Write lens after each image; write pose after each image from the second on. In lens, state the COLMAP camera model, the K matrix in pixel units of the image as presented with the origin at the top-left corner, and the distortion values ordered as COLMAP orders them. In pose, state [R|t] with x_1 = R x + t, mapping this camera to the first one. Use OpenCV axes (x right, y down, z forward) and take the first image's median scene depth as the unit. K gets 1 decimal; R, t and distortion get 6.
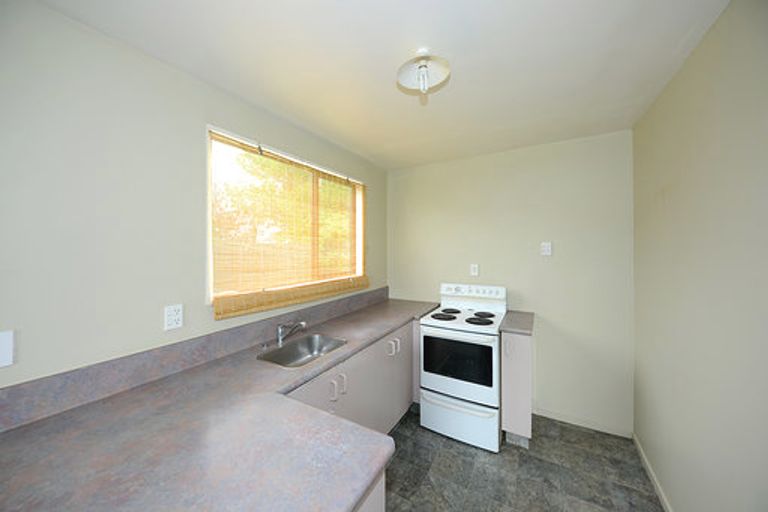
lens RADIAL K [[267.7, 0, 381.5], [0, 267.7, 250.6], [0, 0, 1]] dist [-0.000814, -0.000622]
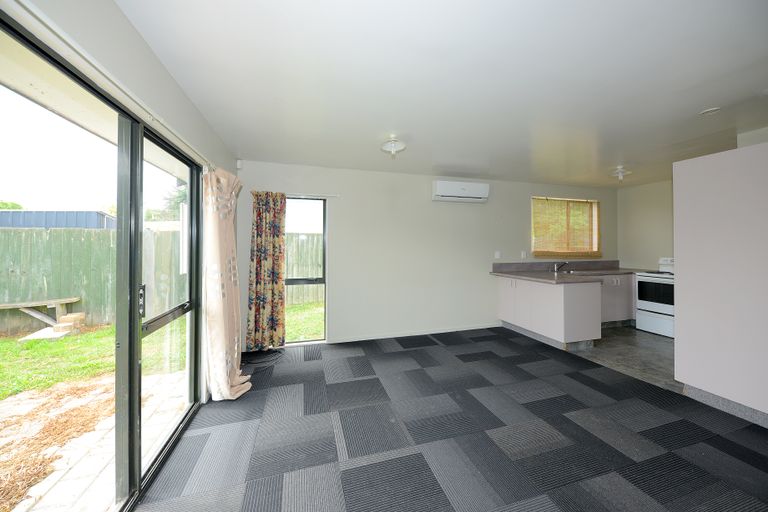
lens RADIAL K [[267.7, 0, 373.3], [0, 267.7, 239.8], [0, 0, 1]] dist [-0.000814, -0.000622]
pose [[0.705233, -0.001383, -0.708974, 0.162220], [-0.010813, 0.999861, -0.012707, 0.061692], [0.708893, 0.016627, 0.705120, -1.531299]]
